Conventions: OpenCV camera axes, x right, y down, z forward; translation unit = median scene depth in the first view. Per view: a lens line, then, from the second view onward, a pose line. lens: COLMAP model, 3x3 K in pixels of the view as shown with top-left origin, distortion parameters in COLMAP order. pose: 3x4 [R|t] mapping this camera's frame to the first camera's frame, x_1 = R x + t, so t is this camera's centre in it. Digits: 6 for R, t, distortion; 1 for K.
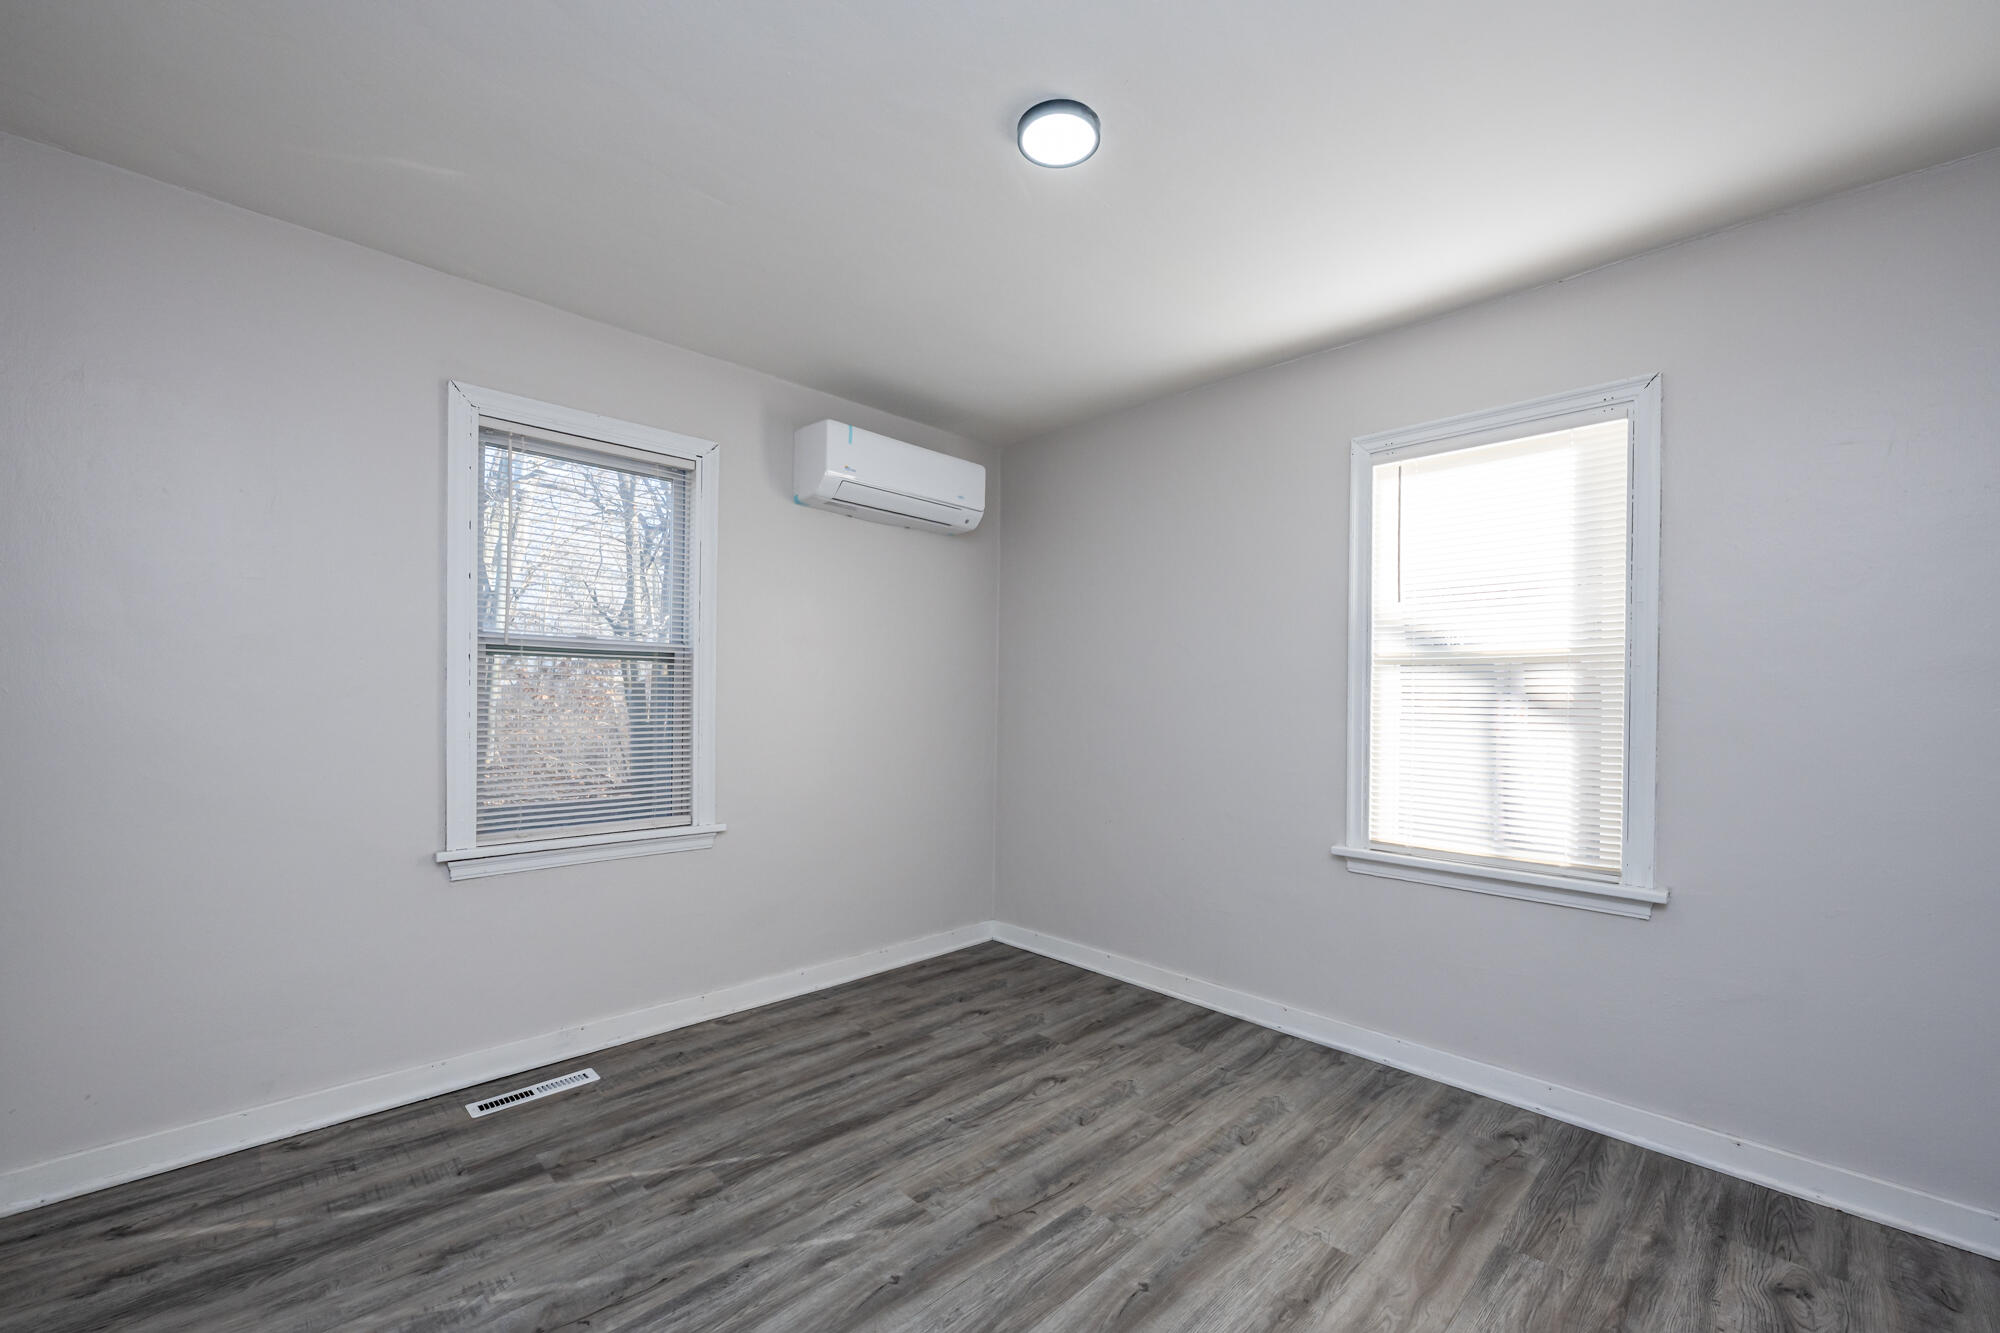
lens RADIAL K [[814.8, 0, 996.8], [0, 814.8, 721.1], [0, 0, 1]] dist [-0.002140, -0.000090]
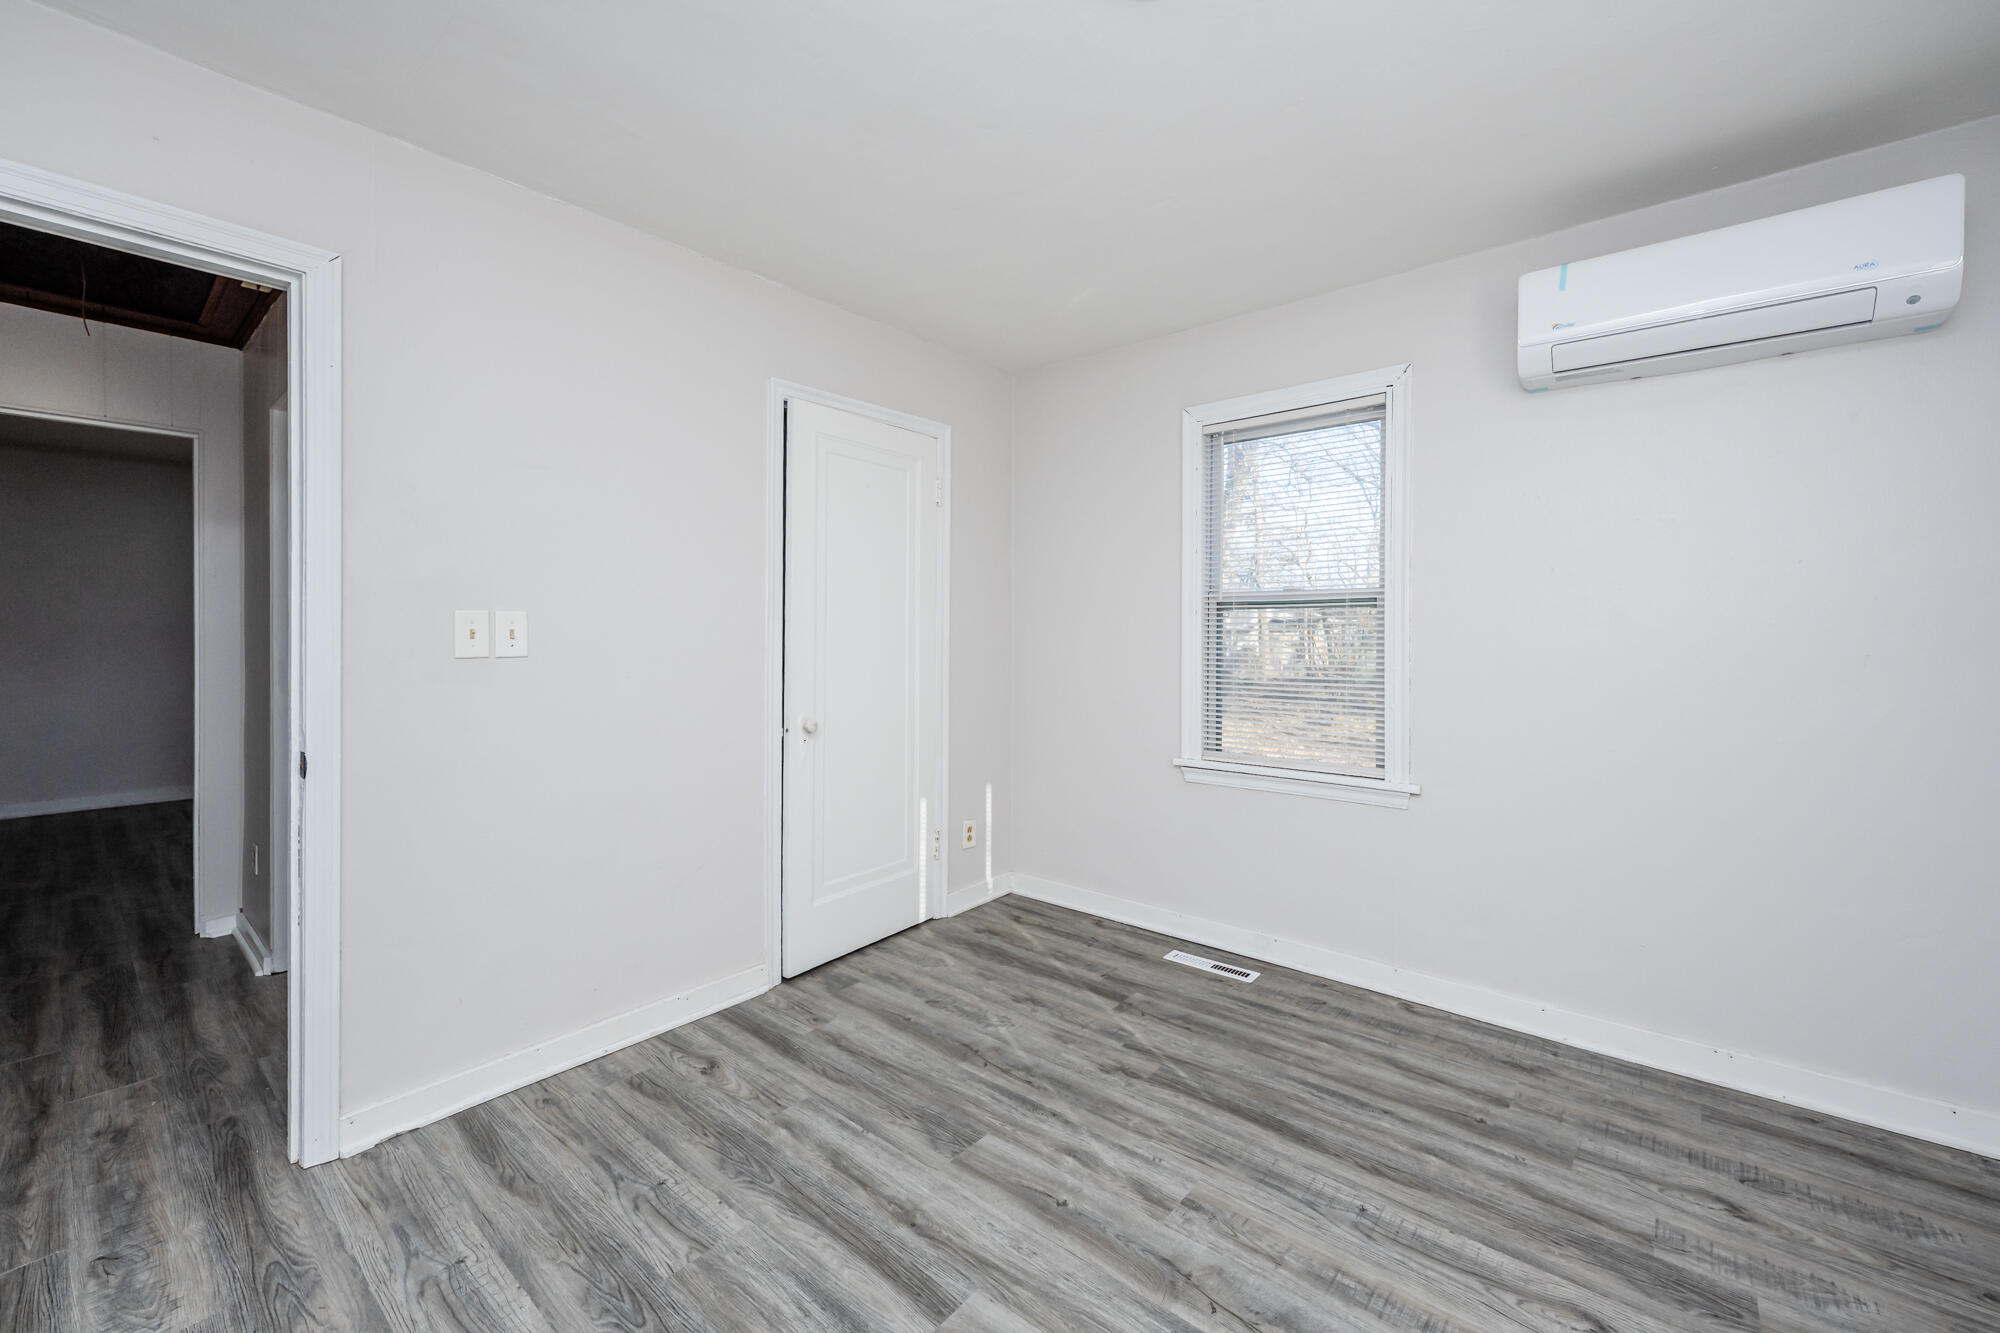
lens RADIAL K [[814.8, 0, 997.2], [0, 814.8, 658.5], [0, 0, 1]] dist [-0.002140, -0.000090]
pose [[0.076301, 0.013993, -0.996987, 0.655327], [-0.028806, 0.999515, 0.011824, -0.012908], [0.996669, 0.027817, 0.076667, 0.600545]]
